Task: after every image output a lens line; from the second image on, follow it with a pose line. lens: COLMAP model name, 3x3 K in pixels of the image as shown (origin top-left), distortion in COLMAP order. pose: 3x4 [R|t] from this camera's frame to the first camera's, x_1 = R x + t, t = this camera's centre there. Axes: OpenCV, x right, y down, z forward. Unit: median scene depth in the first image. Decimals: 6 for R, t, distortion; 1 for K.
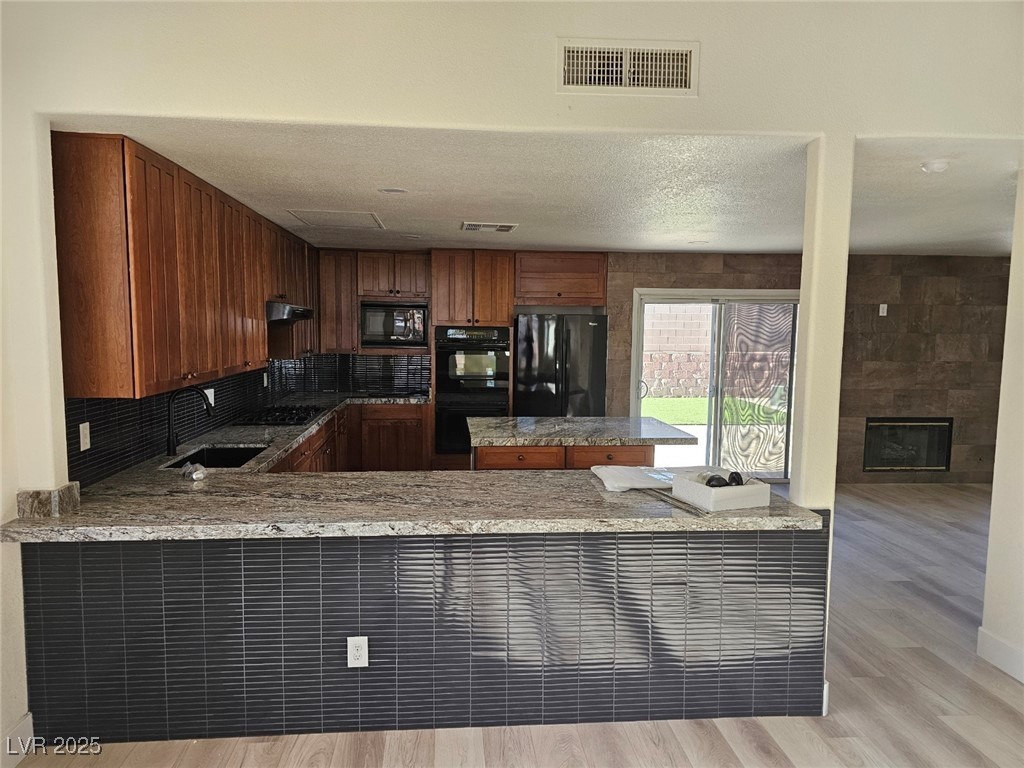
lens RADIAL K [[688.9, 0, 504.1], [0, 688.9, 386.3], [0, 0, 1]] dist [0.047675, -0.039079]
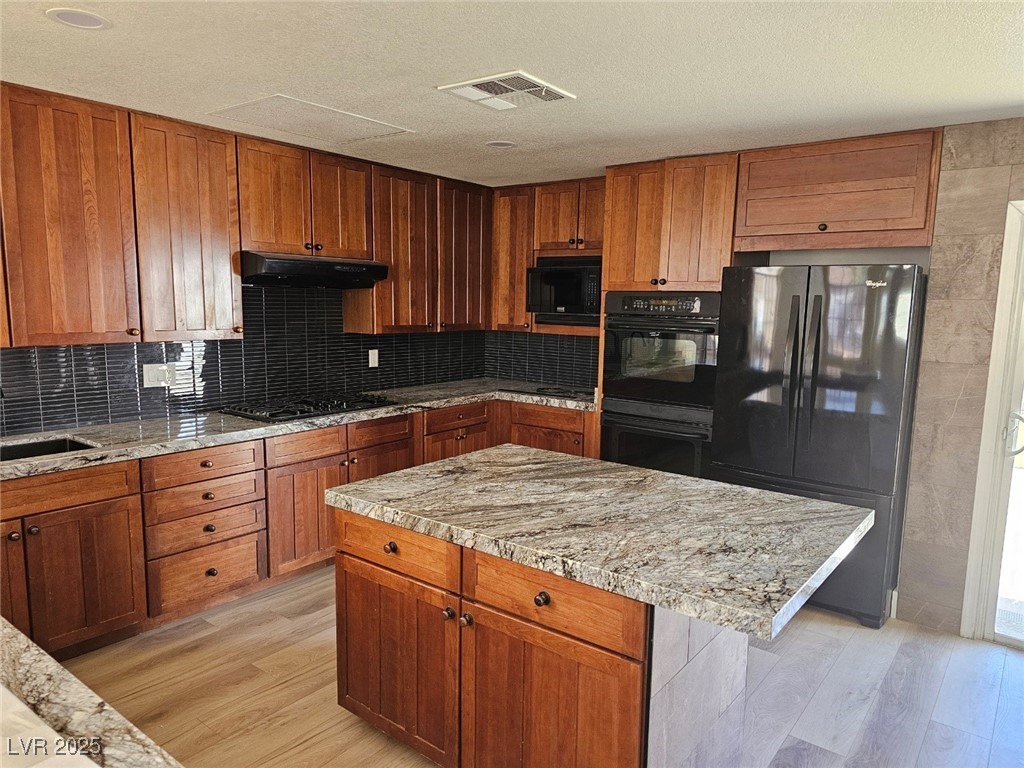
lens RADIAL K [[688.9, 0, 505.9], [0, 688.9, 389.8], [0, 0, 1]] dist [0.047675, -0.039079]
pose [[0.732407, 0.091930, -0.674633, 0.266088], [-0.072135, 0.995743, 0.057375, -0.026300], [0.677035, 0.006643, 0.735920, 0.464027]]
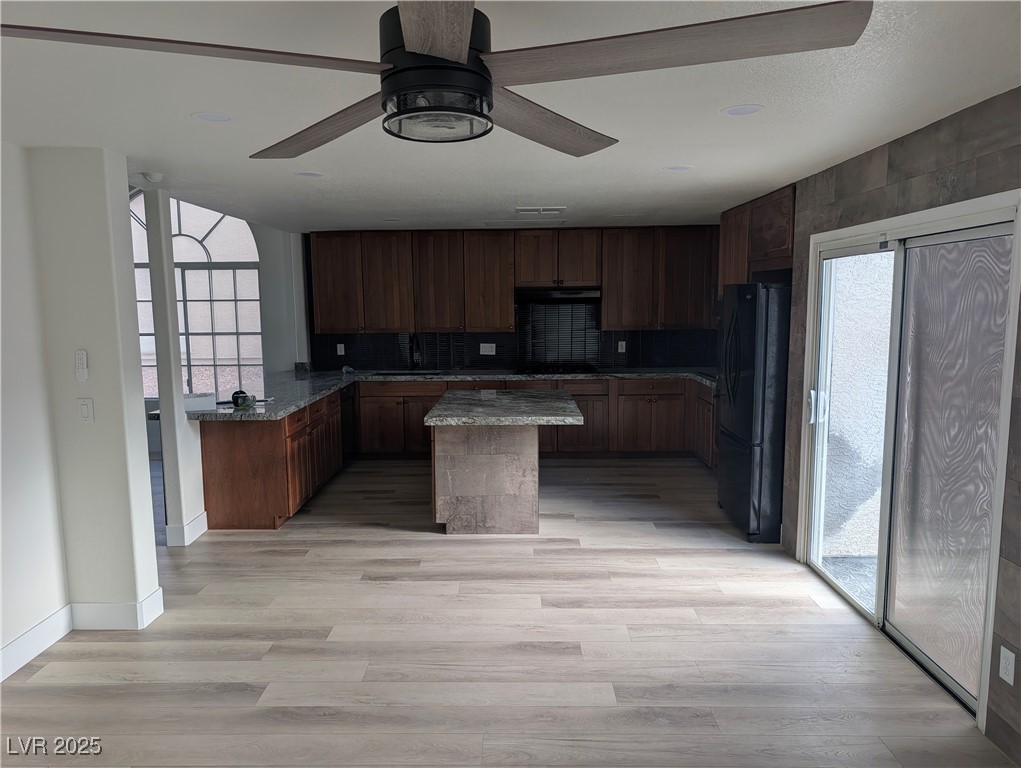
lens RADIAL K [[745.6, 0, 510.6], [0, 745.6, 385.0], [0, 0, 1]] dist [0.075516, -0.000800]
pose [[-0.096602, 0.103756, -0.989900, 0.875722], [-0.082384, 0.990306, 0.111838, -0.065721], [0.991908, 0.092356, -0.087118, 0.817611]]
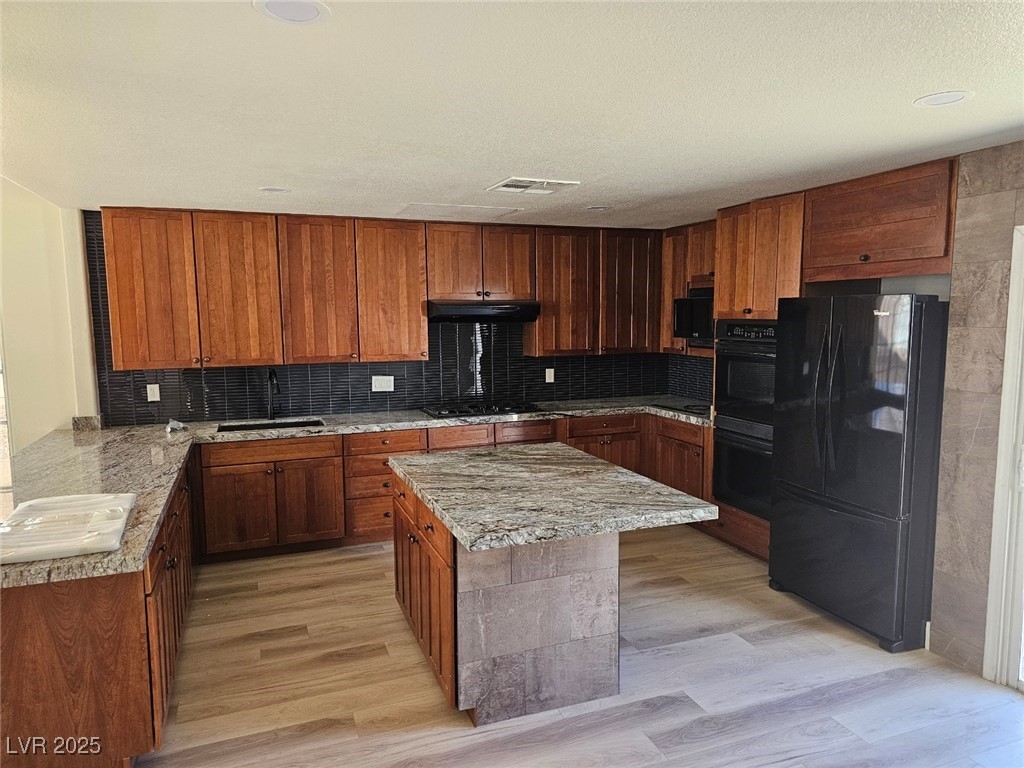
lens RADIAL K [[688.9, 0, 528.8], [0, 688.9, 383.5], [0, 0, 1]] dist [0.047675, -0.039079]
pose [[0.293256, 0.082239, -0.952490, 0.521067], [-0.077189, 0.995077, 0.062150, -0.050431], [0.952913, 0.055296, 0.298160, 0.598711]]
